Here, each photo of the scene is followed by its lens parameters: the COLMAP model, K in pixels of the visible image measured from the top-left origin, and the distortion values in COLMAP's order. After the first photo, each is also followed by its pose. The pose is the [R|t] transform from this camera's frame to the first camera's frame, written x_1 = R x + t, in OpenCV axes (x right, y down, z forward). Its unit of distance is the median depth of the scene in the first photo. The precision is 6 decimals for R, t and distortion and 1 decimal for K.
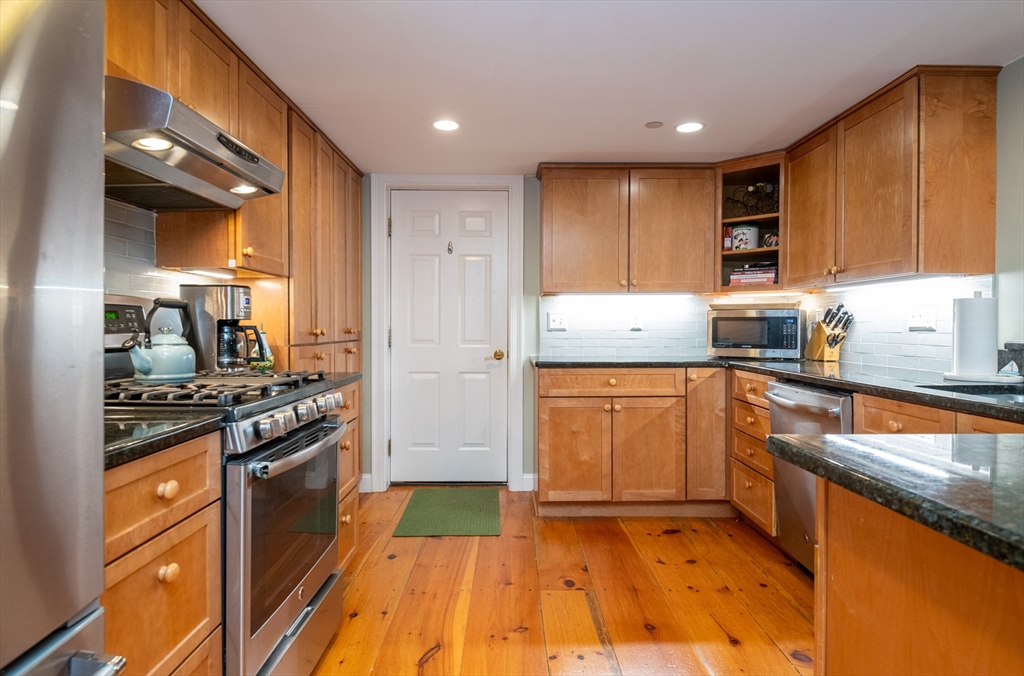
lens RADIAL K [[581.6, 0, 513.8], [0, 581.6, 337.0], [0, 0, 1]] dist [0.006217, -0.001327]
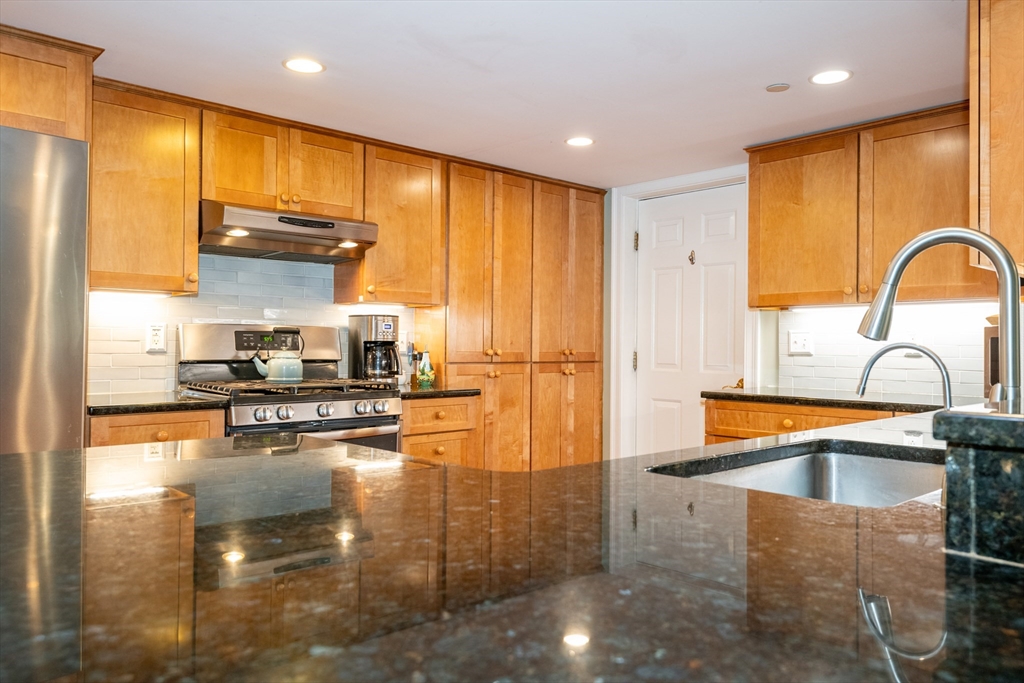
lens RADIAL K [[749.9, 0, 527.5], [0, 749.9, 335.8], [0, 0, 1]] dist [0.029352, -0.001999]
pose [[0.676950, -0.004704, -0.736014, 0.654613], [-0.021452, 0.999429, -0.026118, -0.003902], [0.735716, 0.033470, 0.676462, 0.082964]]
